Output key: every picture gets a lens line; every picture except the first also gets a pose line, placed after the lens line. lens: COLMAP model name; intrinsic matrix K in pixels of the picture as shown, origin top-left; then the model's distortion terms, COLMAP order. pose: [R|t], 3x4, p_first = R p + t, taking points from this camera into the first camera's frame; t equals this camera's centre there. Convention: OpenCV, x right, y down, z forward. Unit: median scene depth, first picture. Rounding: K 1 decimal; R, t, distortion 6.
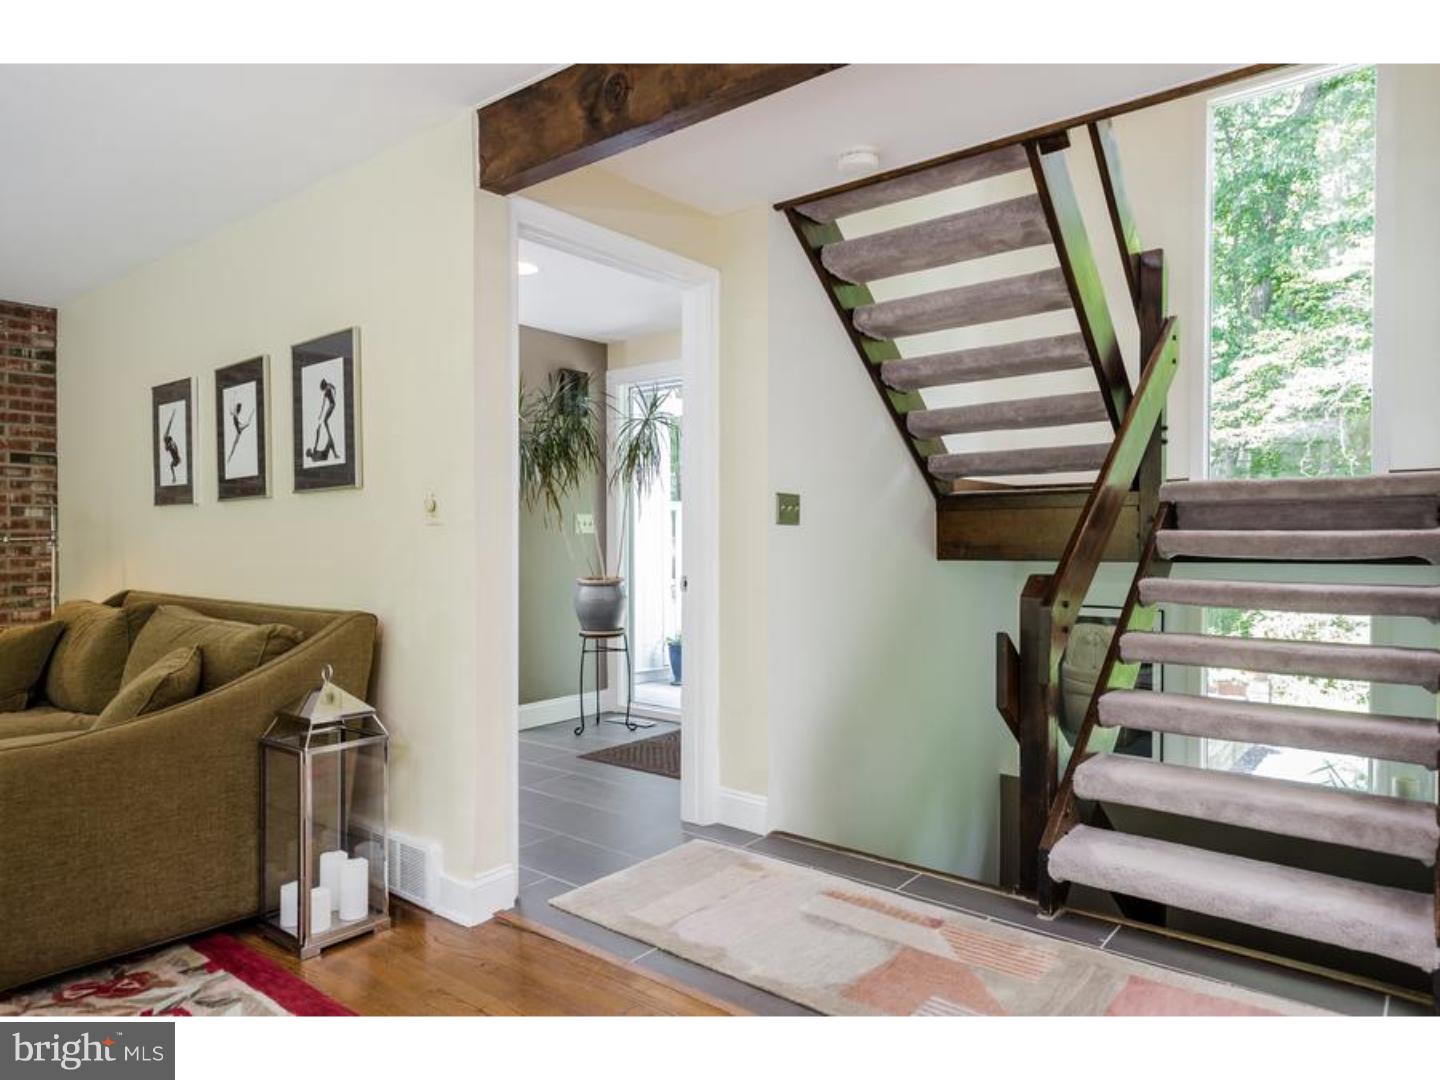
lens RADIAL K [[913.0, 0, 720.5], [0, 913.0, 542.6], [0, 0, 1]] dist [0.001498, -0.001138]
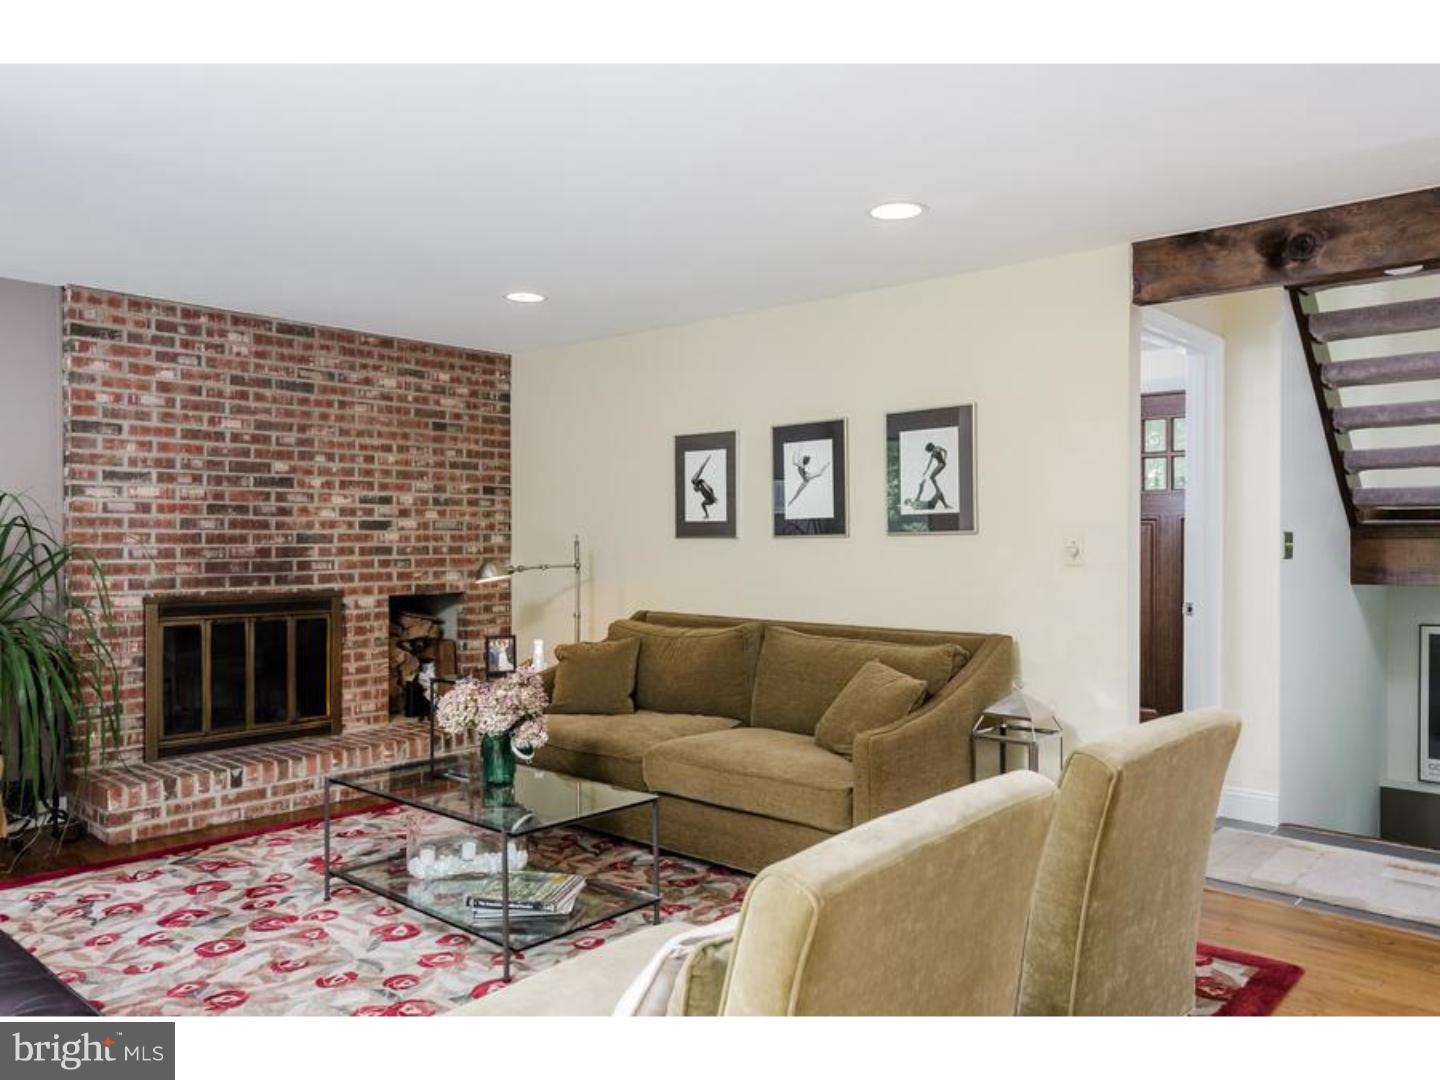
lens RADIAL K [[1065.9, 0, 714.4], [0, 1065.9, 541.4], [0, 0, 1]] dist [0.014800, -0.000906]
pose [[0.998238, 0.000543, -0.059335, -0.504203], [-0.000536, 1.000000, 0.000131, -0.037107], [0.059335, -0.000099, 0.998238, -0.351270]]
